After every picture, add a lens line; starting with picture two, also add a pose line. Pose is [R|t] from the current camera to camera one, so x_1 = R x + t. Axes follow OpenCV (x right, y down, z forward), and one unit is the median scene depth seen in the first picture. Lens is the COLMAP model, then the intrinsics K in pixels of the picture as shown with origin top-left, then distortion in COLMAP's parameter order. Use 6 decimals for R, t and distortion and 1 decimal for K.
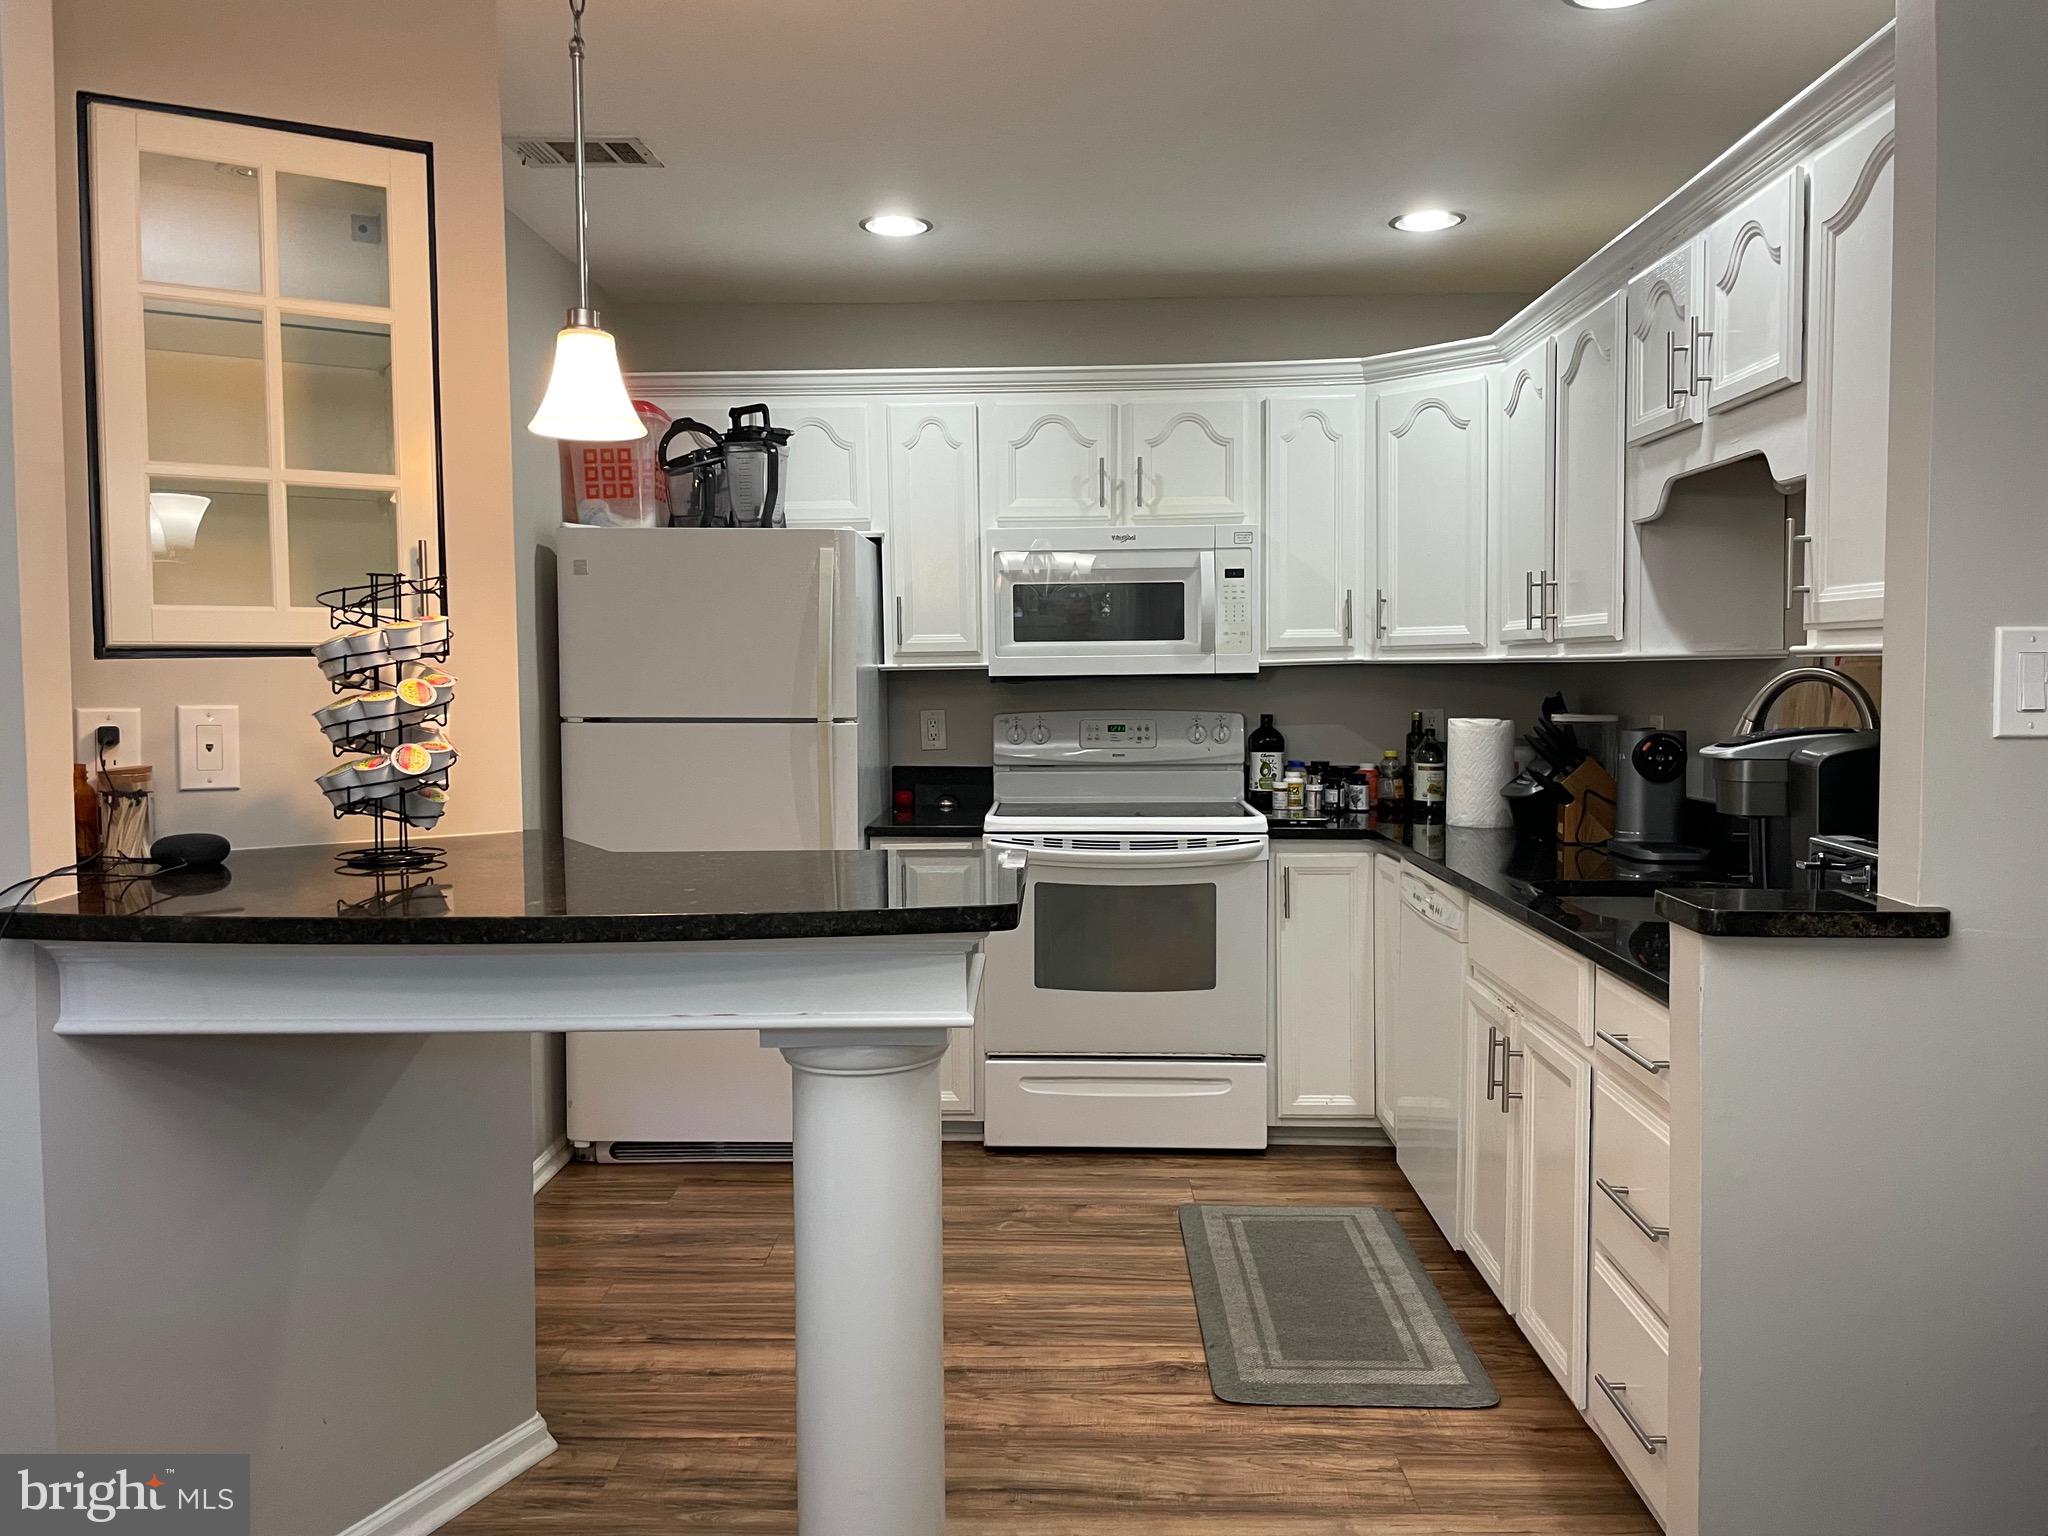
lens RADIAL K [[1557.8, 0, 1036.8], [0, 1557.8, 752.1], [0, 0, 1]] dist [0.109734, -0.193385]
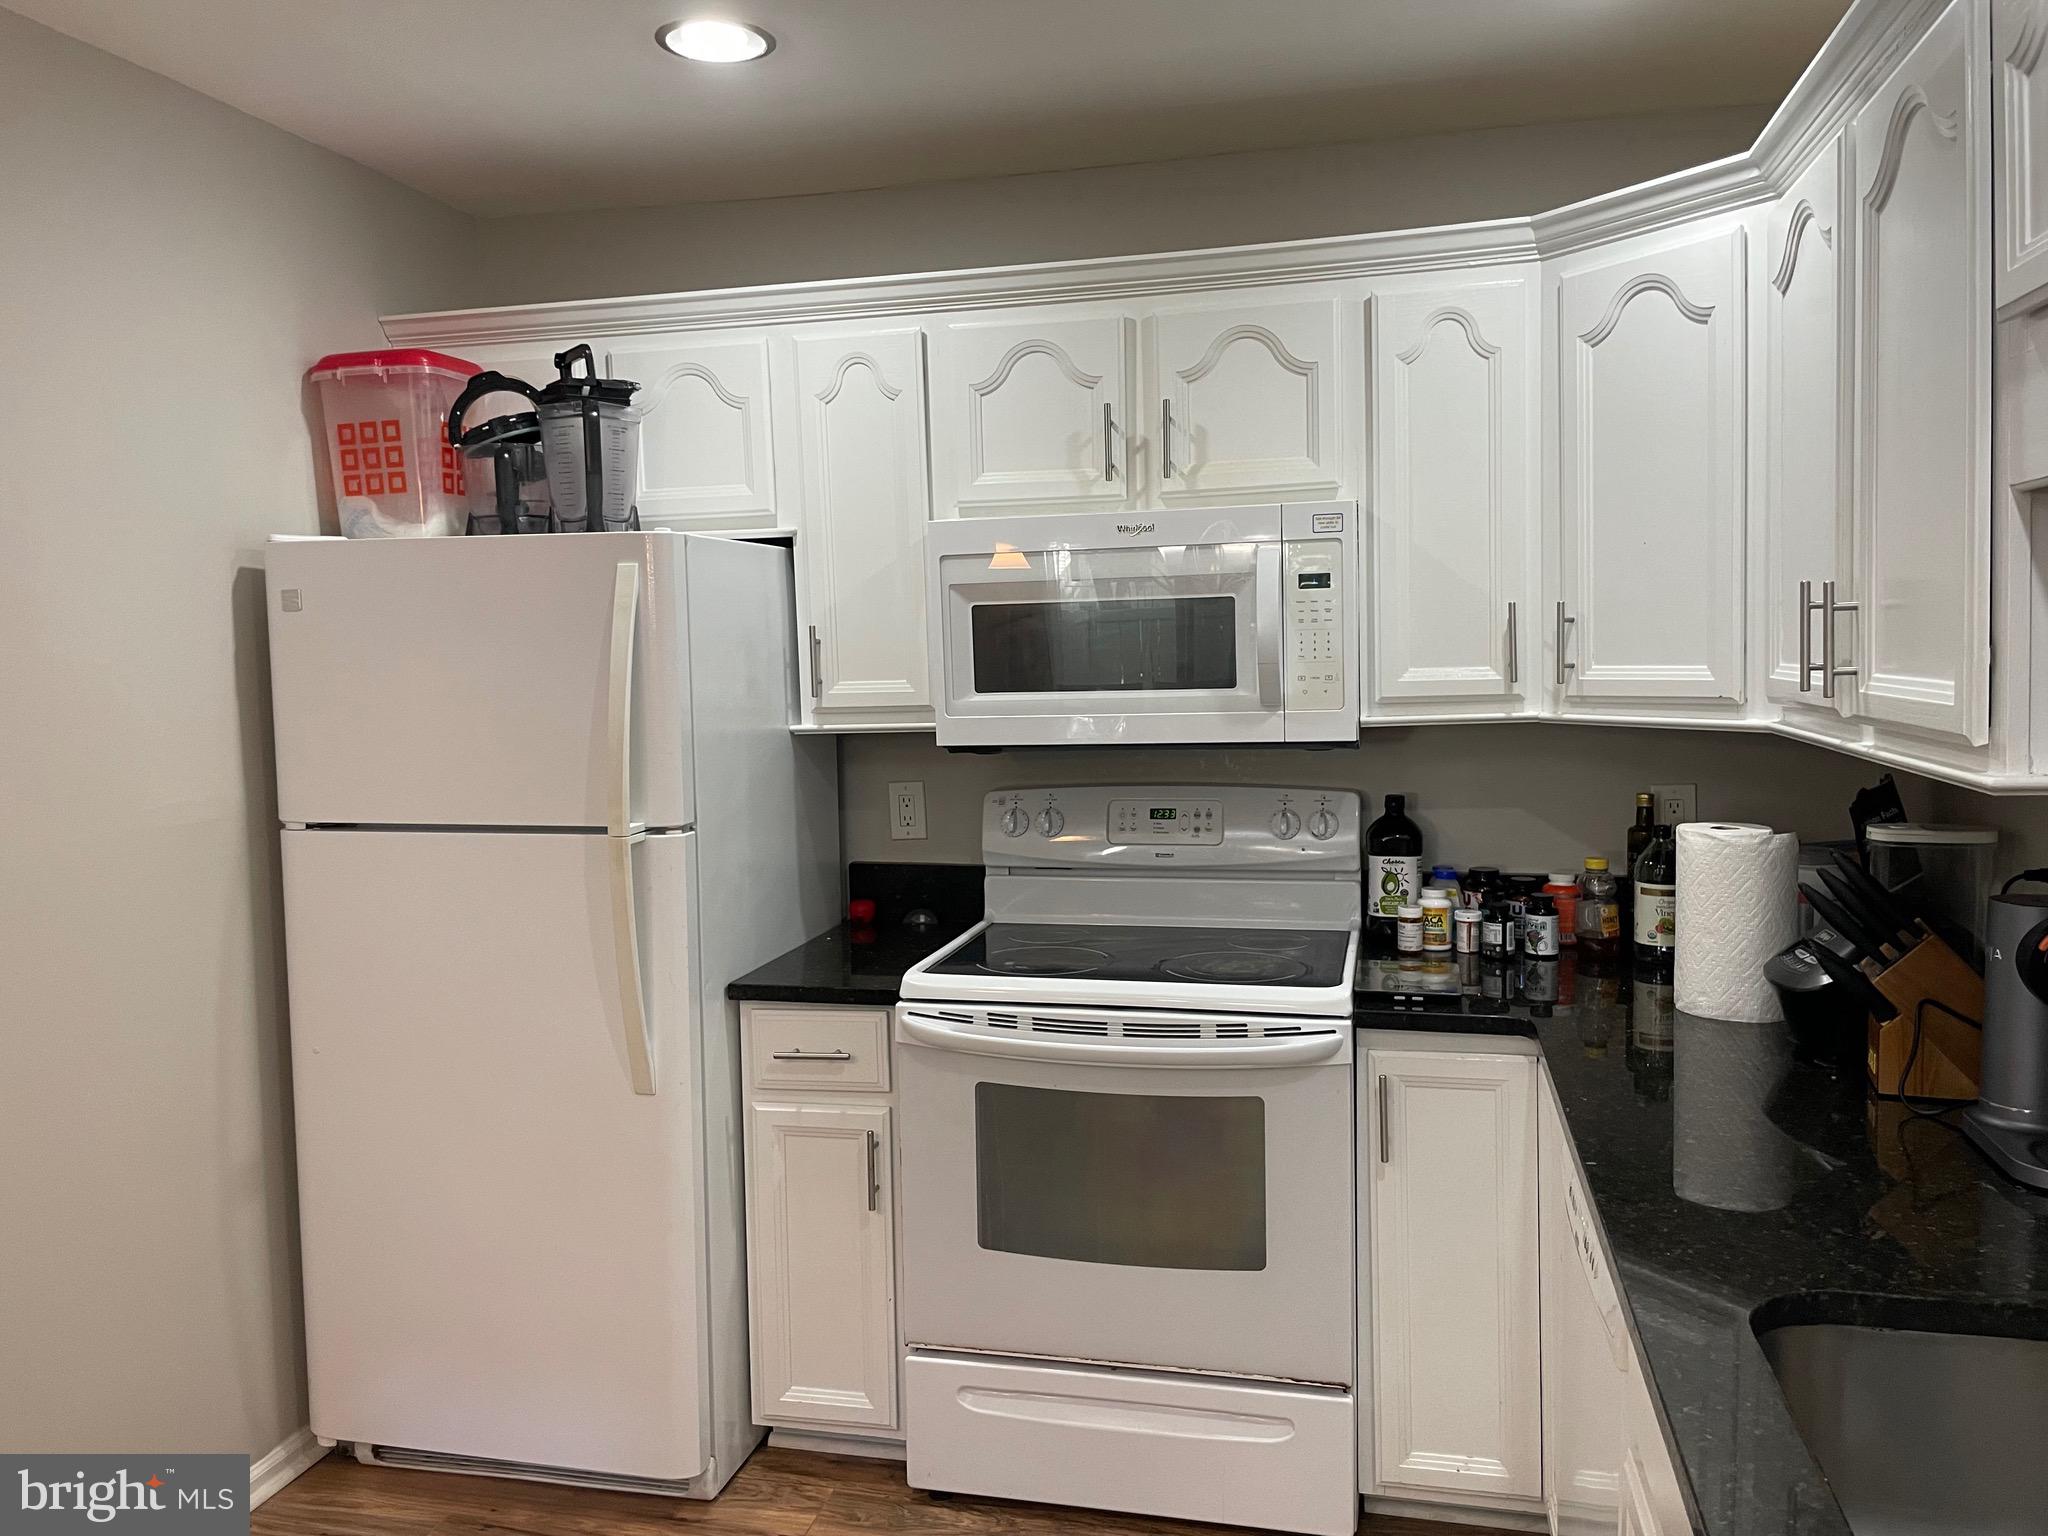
lens RADIAL K [[1557.8, 0, 1036.8], [0, 1557.8, 752.1], [0, 0, 1]] dist [0.109734, -0.193385]
pose [[0.978764, -0.000306, -0.204990, 0.149309], [0.004202, 0.999819, 0.018570, -0.060133], [0.204947, -0.019037, 0.978588, 0.378973]]
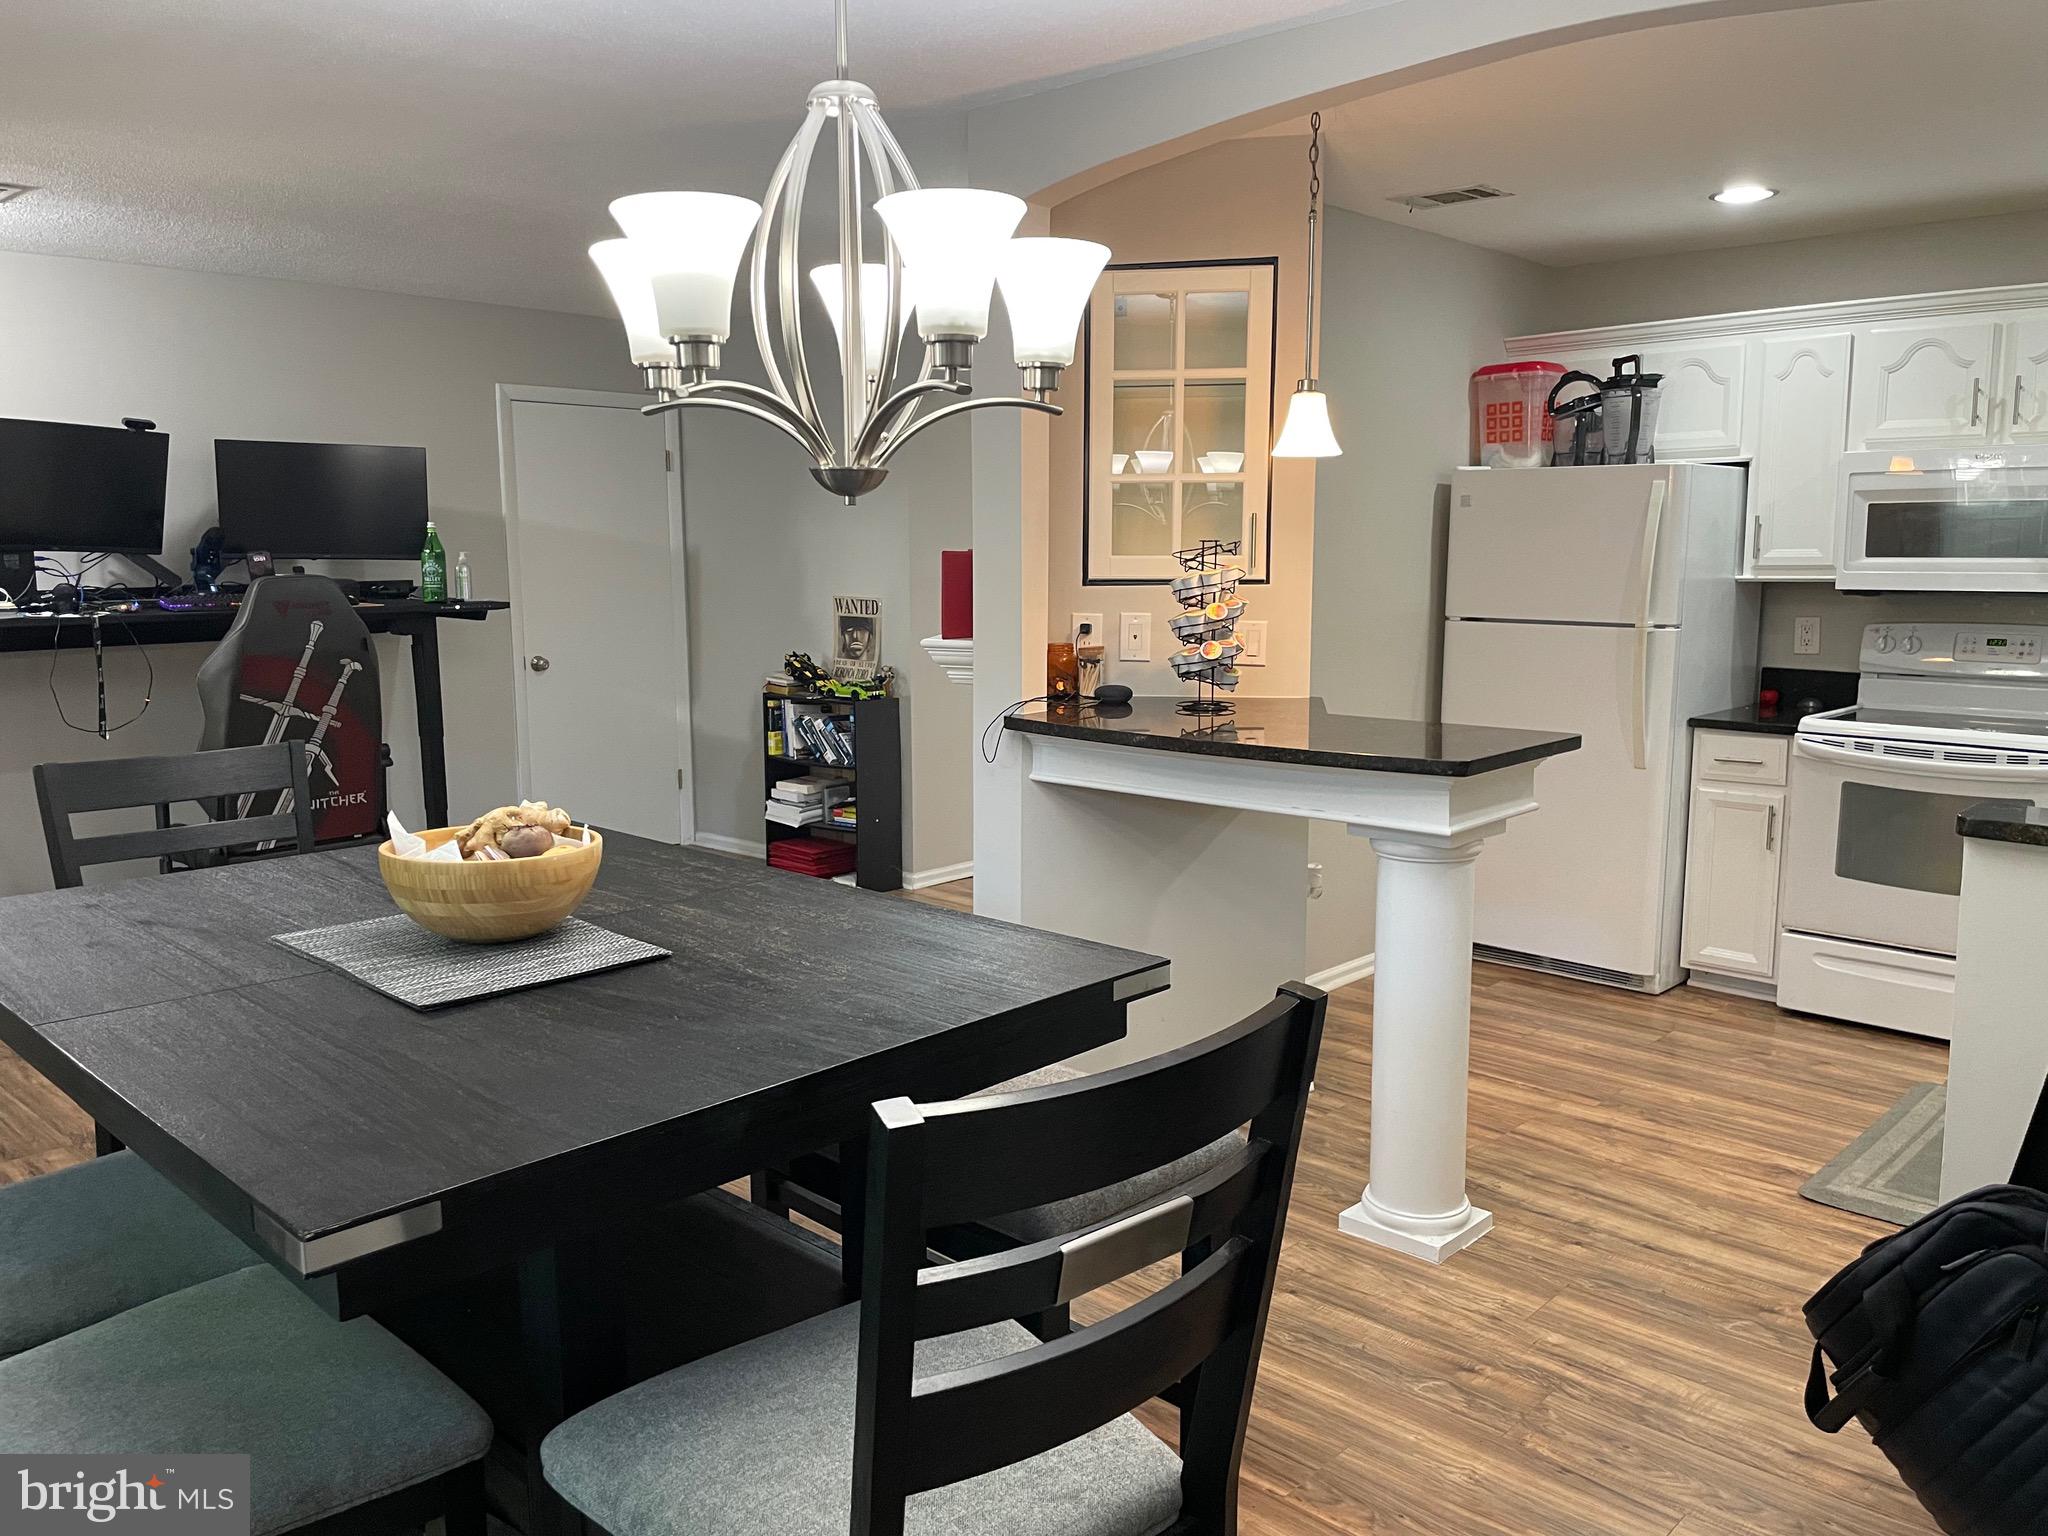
lens RADIAL K [[1555.1, 0, 1016.5], [0, 1555.1, 765.1], [0, 0, 1]] dist [0.100118, -0.136694]
pose [[0.742680, 0.099945, -0.662146, 0.295958], [-0.040130, 0.993665, 0.104974, -0.020619], [0.668443, -0.051390, 0.741986, -0.209360]]
